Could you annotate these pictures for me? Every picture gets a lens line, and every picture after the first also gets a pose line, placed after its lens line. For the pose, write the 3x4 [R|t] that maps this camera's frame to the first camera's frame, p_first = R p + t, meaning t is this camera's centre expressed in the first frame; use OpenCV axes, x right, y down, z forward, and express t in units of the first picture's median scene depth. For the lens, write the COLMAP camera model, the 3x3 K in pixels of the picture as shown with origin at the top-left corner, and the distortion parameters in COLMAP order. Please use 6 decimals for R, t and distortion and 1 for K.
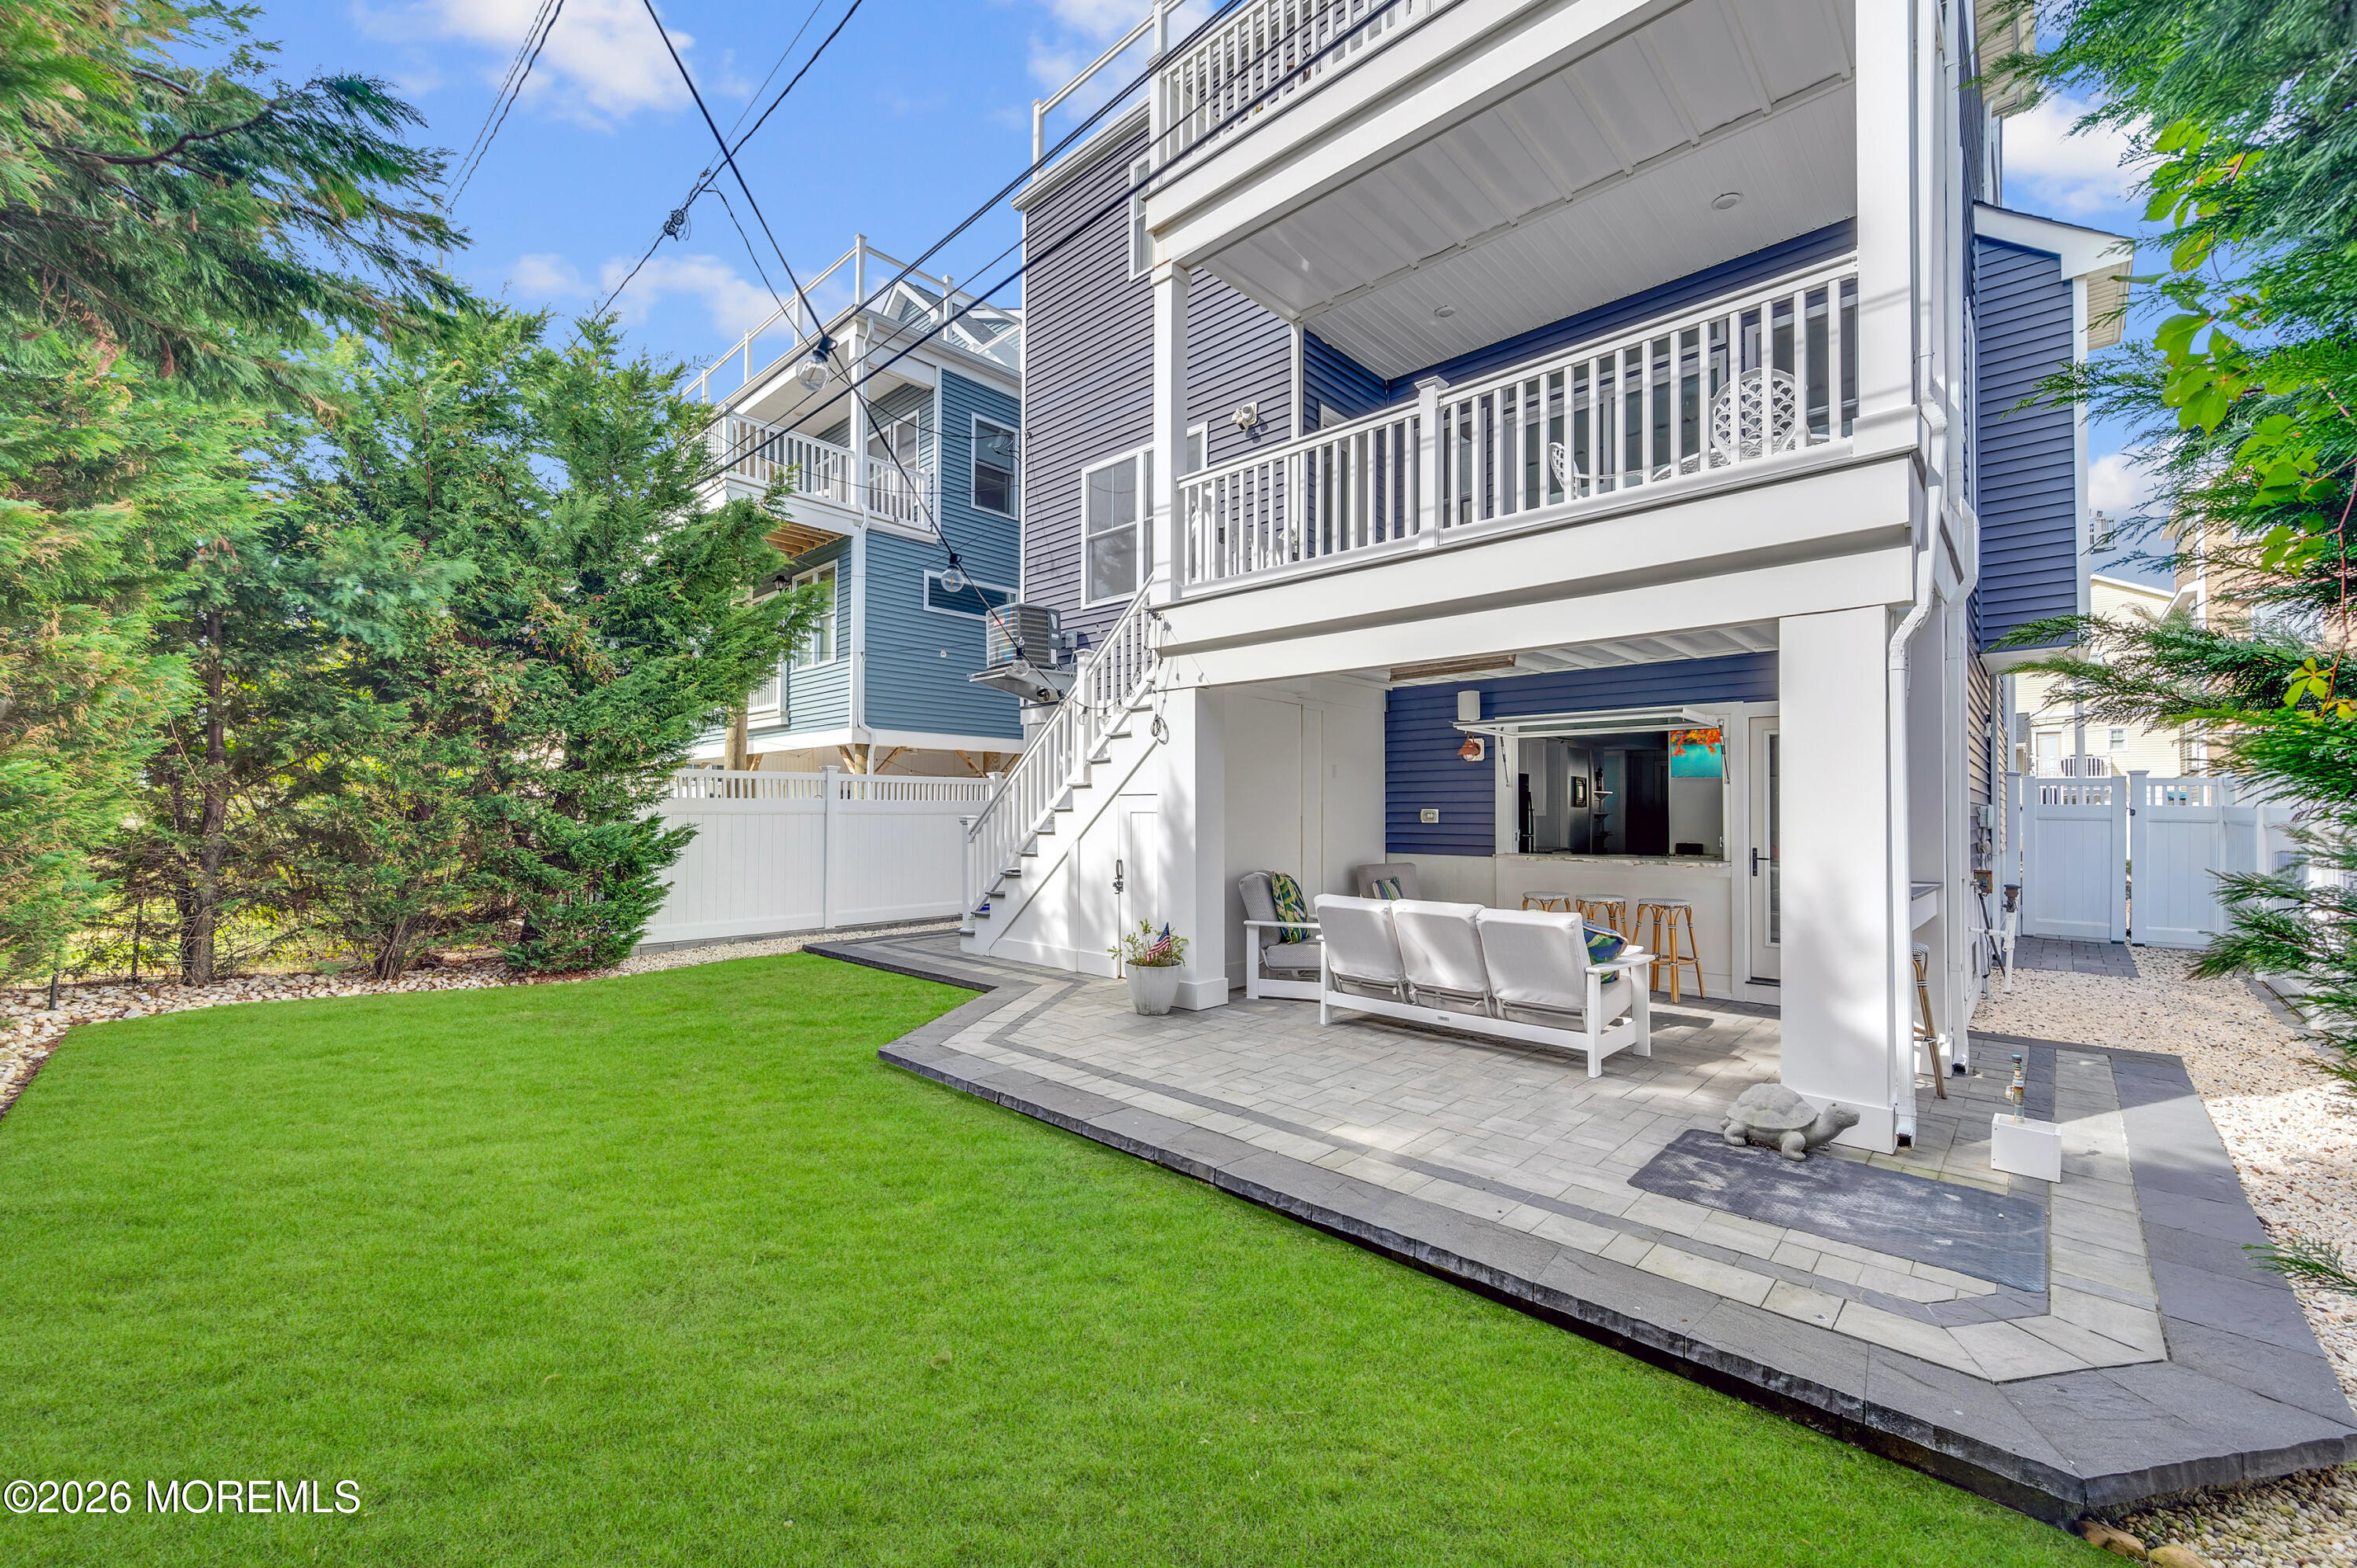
lens RADIAL K [[942.4, 0, 1178.5], [0, 942.4, 784.0], [0, 0, 1]] dist [0.000455, -0.000100]
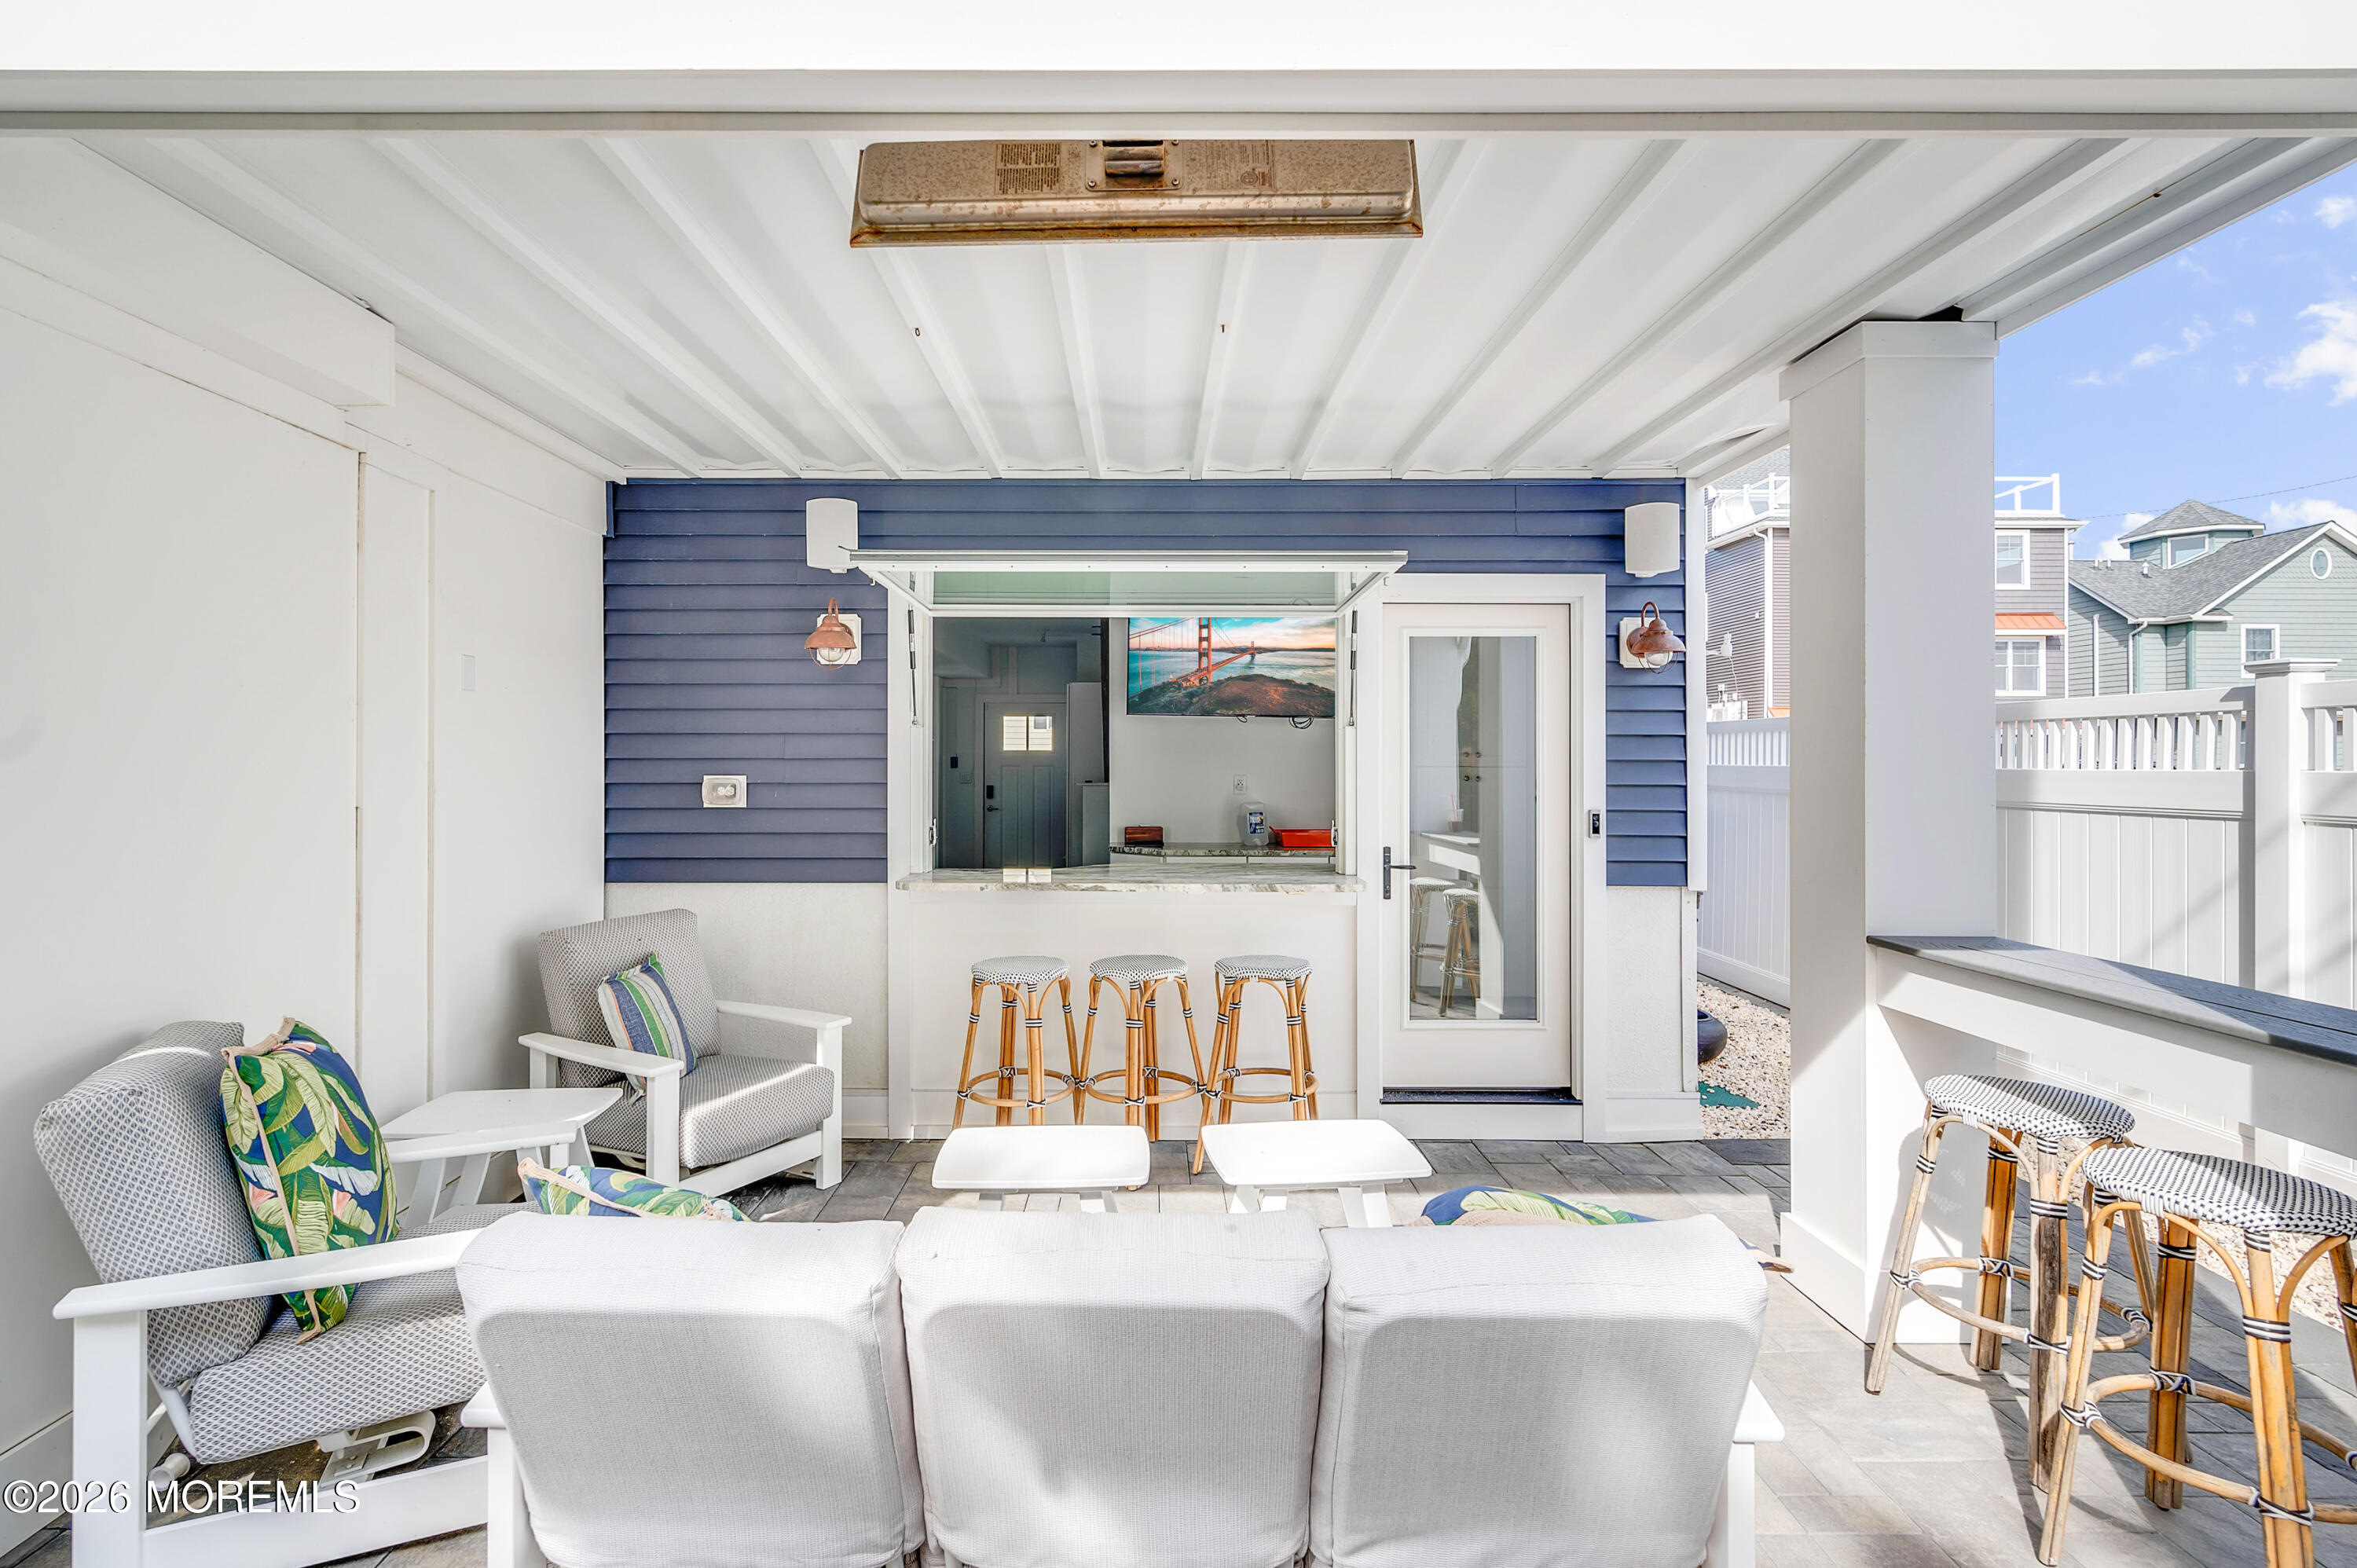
lens RADIAL K [[1138.8, 0, 1170.0], [0, 1138.8, 743.2], [0, 0, 1]] dist [0.001033, -0.000188]
pose [[0.714934, 0.009091, 0.699133, 0.062470], [-0.018974, 0.999799, 0.006403, 0.006029], [-0.698934, -0.017843, 0.714963, 0.569534]]
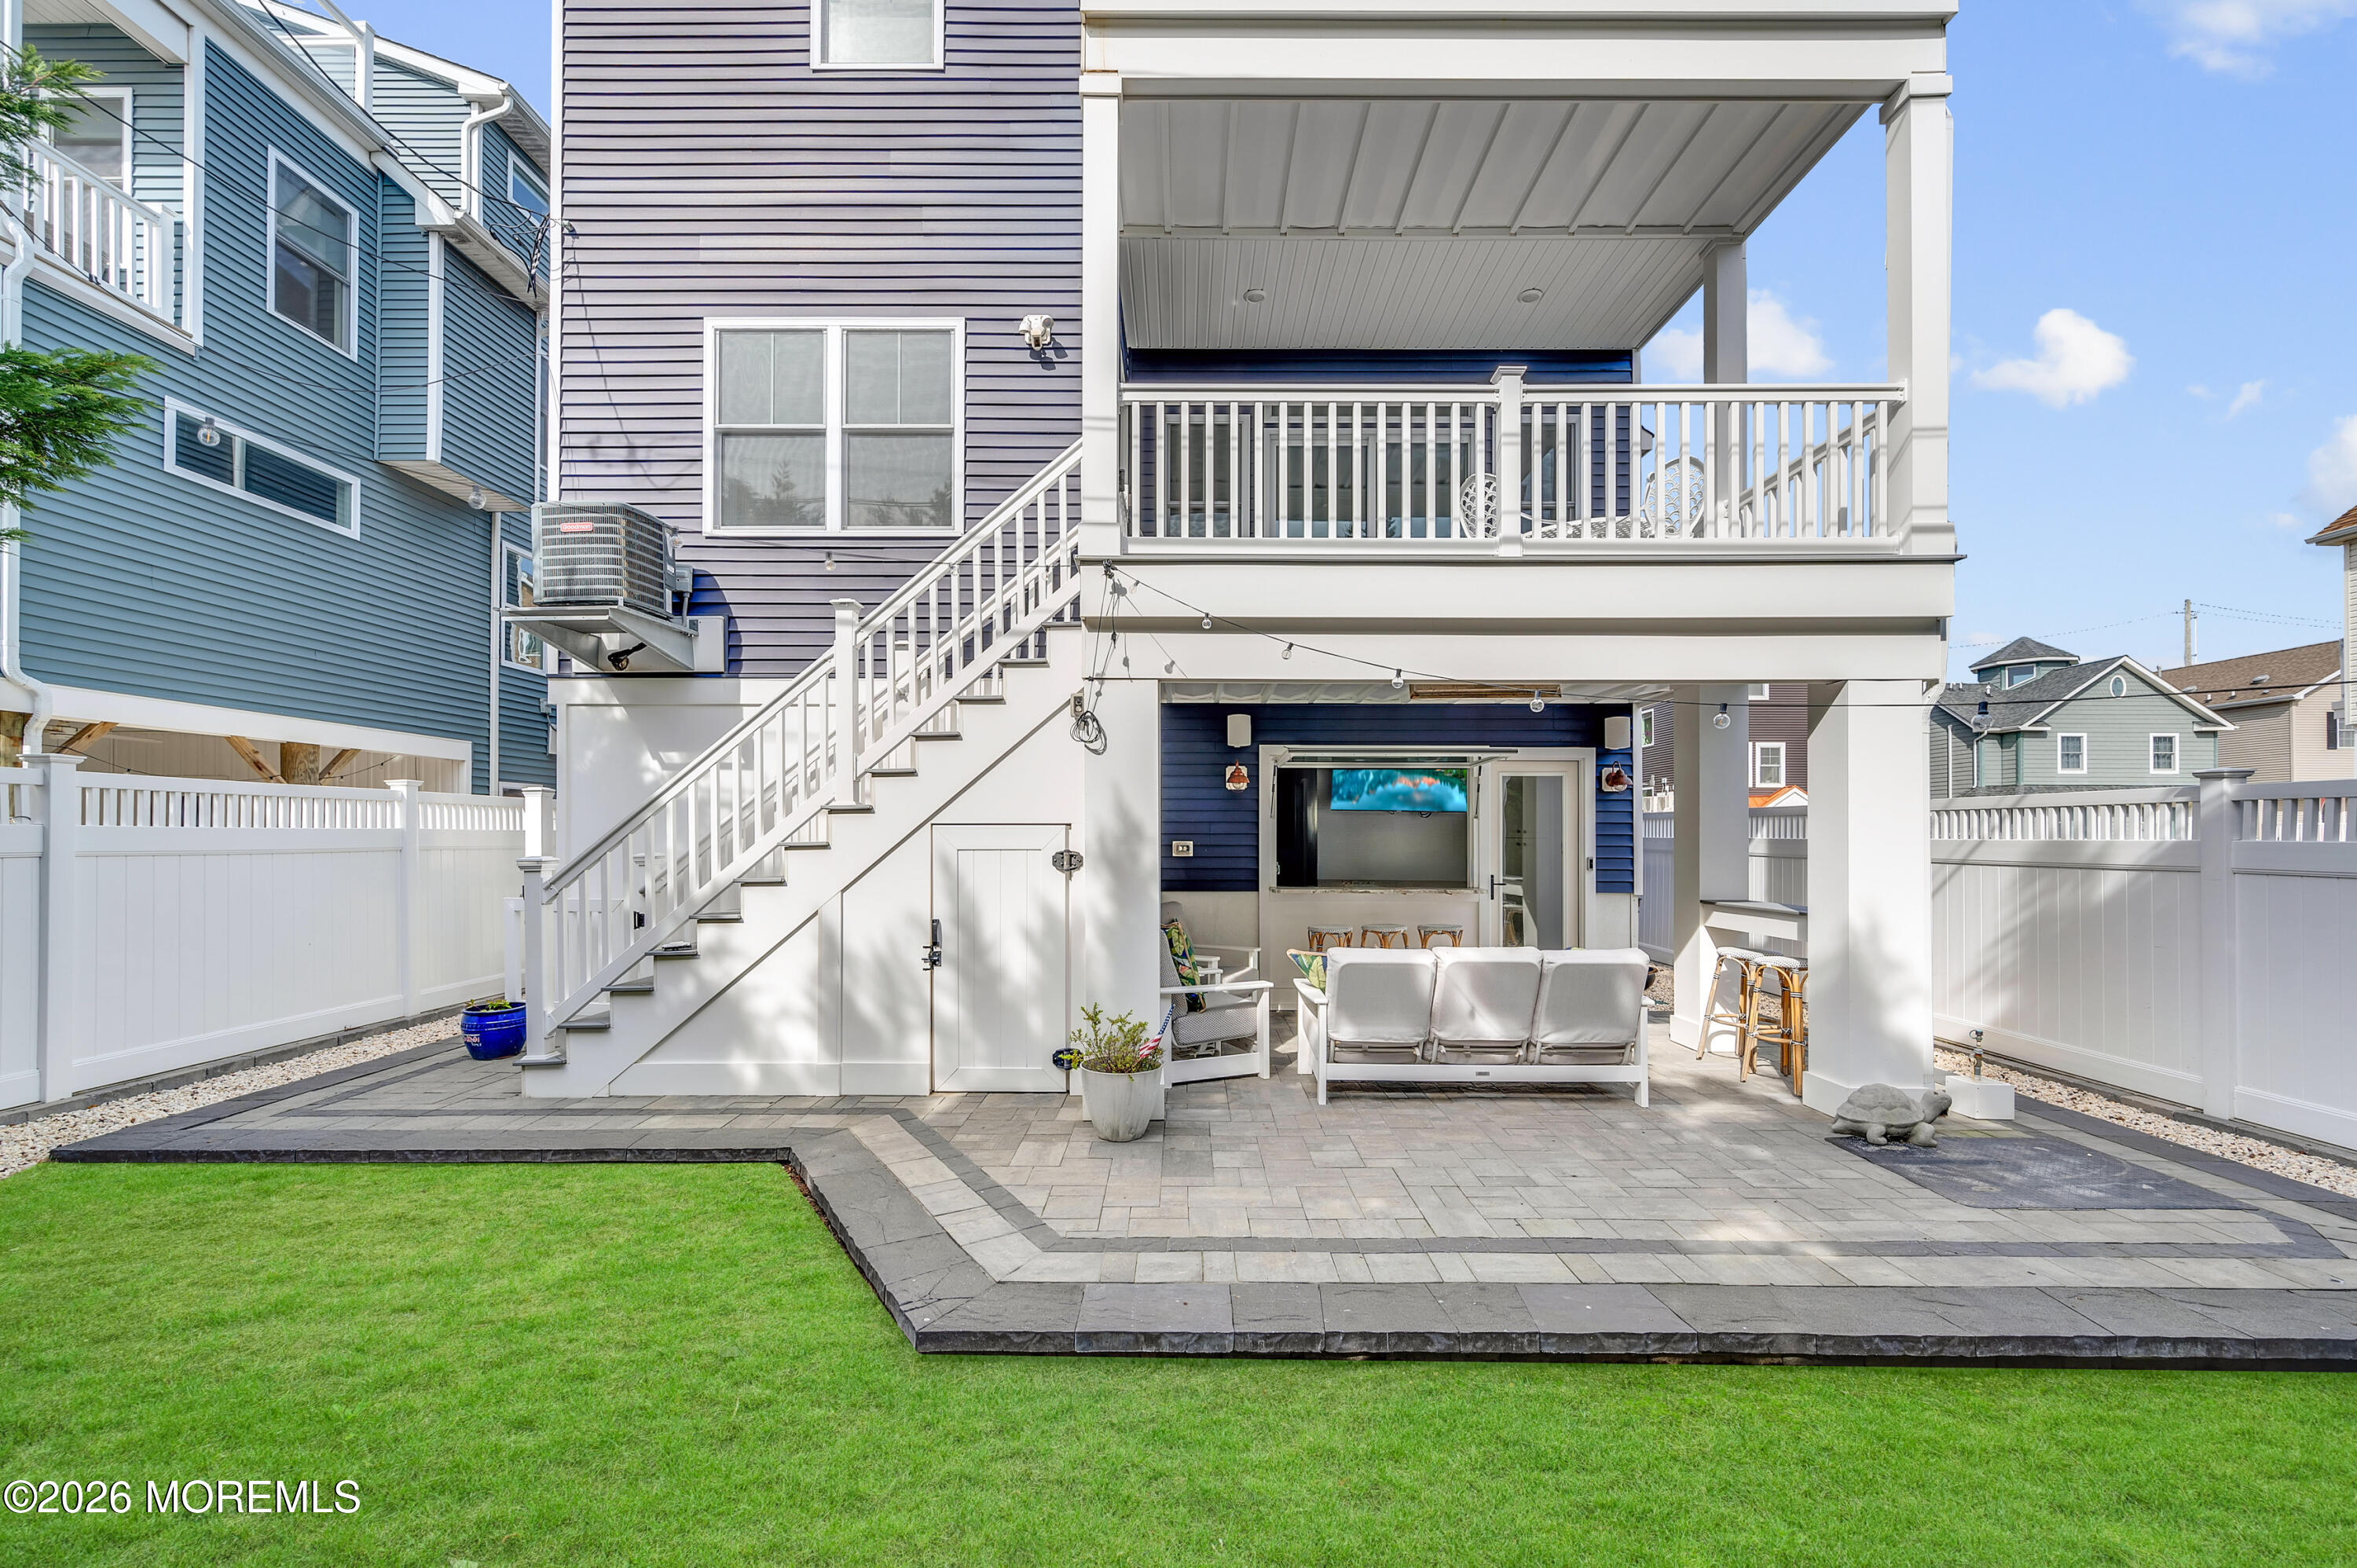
lens RADIAL K [[946.9, 0, 1188.6], [0, 946.9, 823.5], [0, 0, 1]] dist [0.000418, -0.000967]
pose [[0.726248, 0.008175, 0.687384, -0.402850], [-0.018634, 0.999796, 0.007798, 0.002518], [-0.687180, -0.018472, 0.726252, 0.384864]]
